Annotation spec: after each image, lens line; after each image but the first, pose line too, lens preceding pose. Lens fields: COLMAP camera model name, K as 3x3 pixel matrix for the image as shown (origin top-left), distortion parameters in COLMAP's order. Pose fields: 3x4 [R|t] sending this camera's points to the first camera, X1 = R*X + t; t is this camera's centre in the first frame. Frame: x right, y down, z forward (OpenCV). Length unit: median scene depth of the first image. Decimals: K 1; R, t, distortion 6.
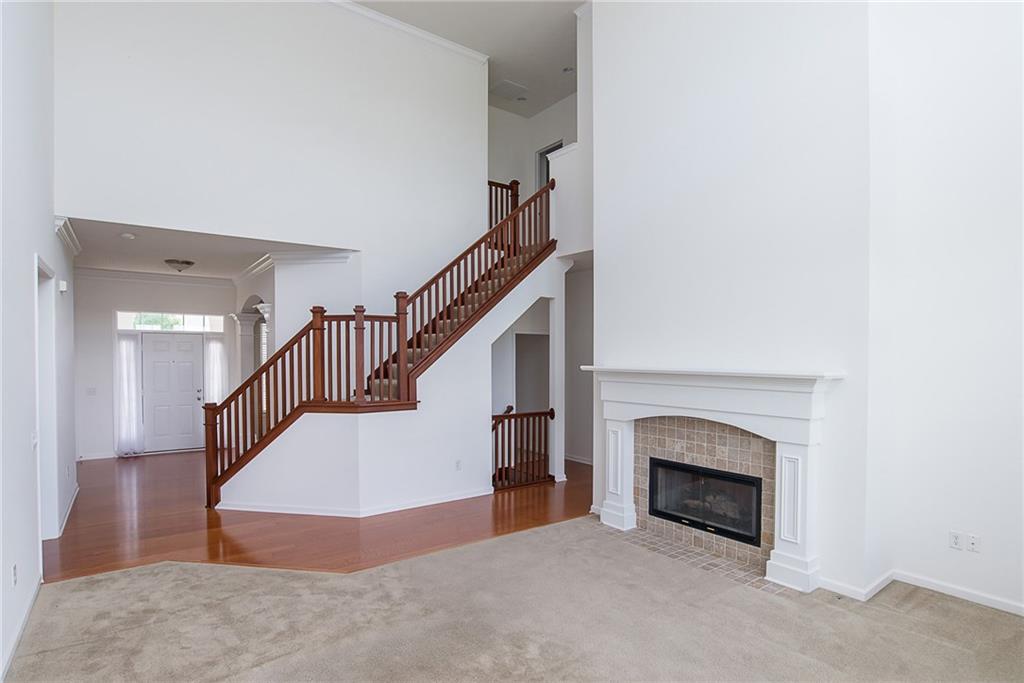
lens RADIAL K [[522.4, 0, 512.3], [0, 522.4, 364.0], [0, 0, 1]] dist [-0.027515, 0.000594]
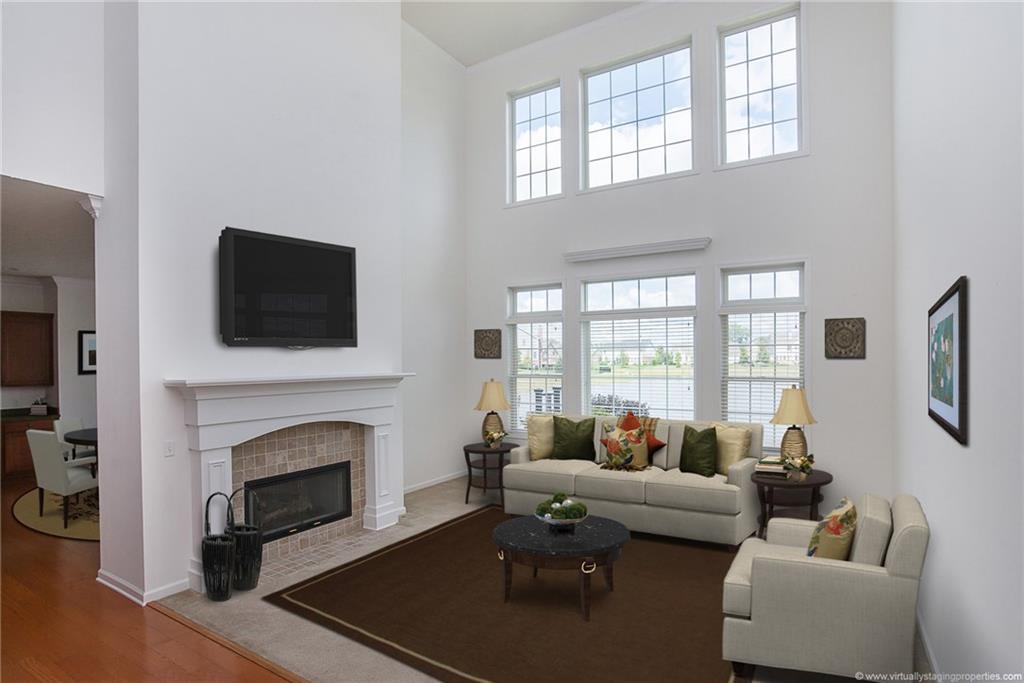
lens RADIAL K [[522.4, 0, 512.8], [0, 522.4, 351.6], [0, 0, 1]] dist [-0.027515, 0.000594]
pose [[-0.343058, 0.008012, 0.939280, -0.767842], [0.016523, 0.999860, -0.002494, -0.030585], [-0.939169, 0.014664, -0.343142, 0.970101]]
